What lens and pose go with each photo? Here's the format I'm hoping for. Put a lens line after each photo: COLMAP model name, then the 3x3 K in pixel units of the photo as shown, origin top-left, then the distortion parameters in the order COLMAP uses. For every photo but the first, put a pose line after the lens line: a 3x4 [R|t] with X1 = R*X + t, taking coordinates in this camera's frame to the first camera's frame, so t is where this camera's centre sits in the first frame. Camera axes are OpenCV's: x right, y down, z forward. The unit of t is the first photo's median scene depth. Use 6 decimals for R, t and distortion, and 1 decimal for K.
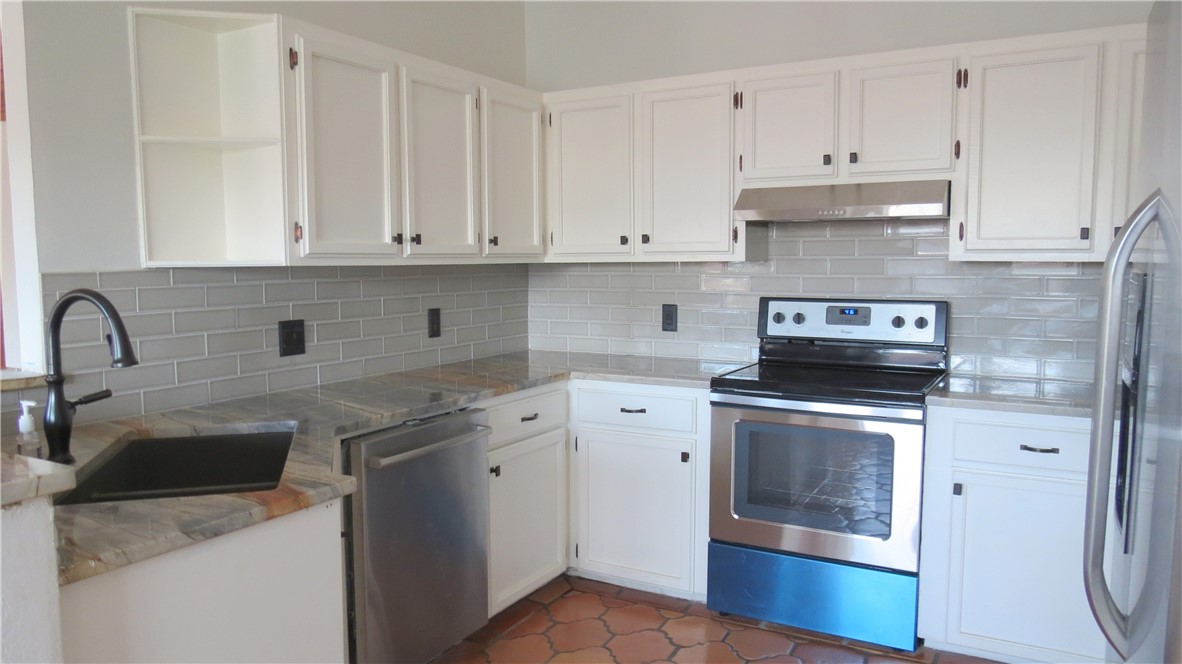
lens RADIAL K [[906.8, 0, 593.5], [0, 906.8, 352.6], [0, 0, 1]] dist [-0.007049, -0.000349]
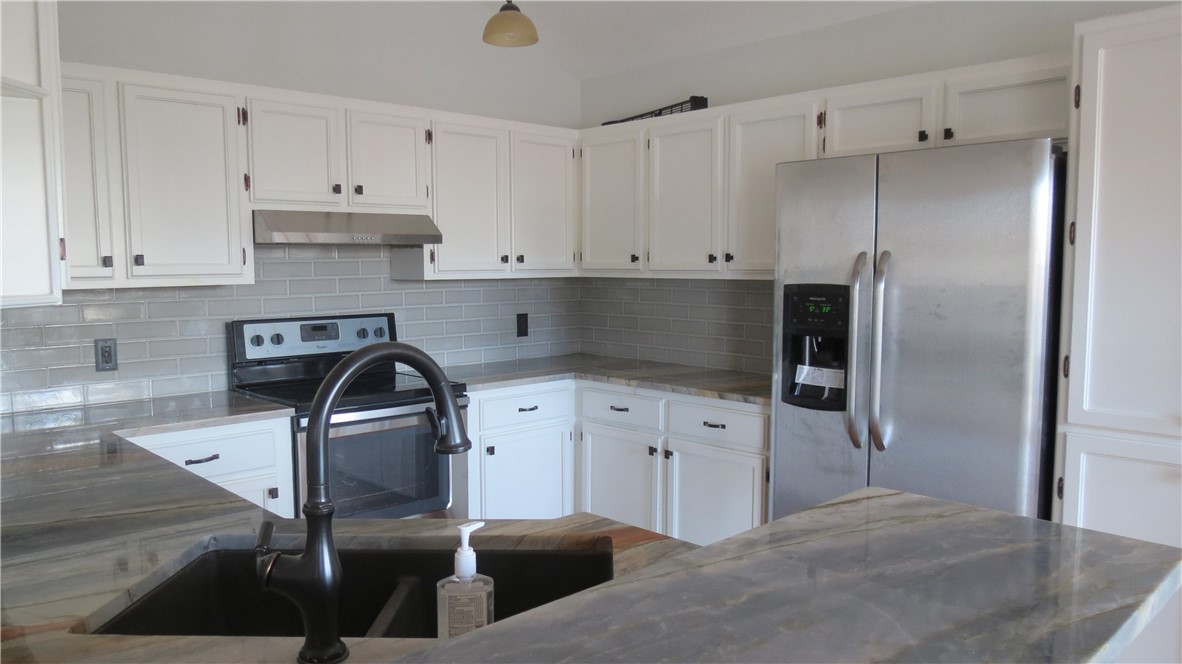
lens RADIAL K [[869.0, 0, 591.0], [0, 869.0, 332.0], [0, 0, 1]] dist [-0.012234, -0.002803]
pose [[0.260535, -0.068560, 0.963027, -0.630199], [0.115287, 0.992548, 0.039472, -0.044473], [-0.958556, 0.100741, 0.266497, 0.418317]]
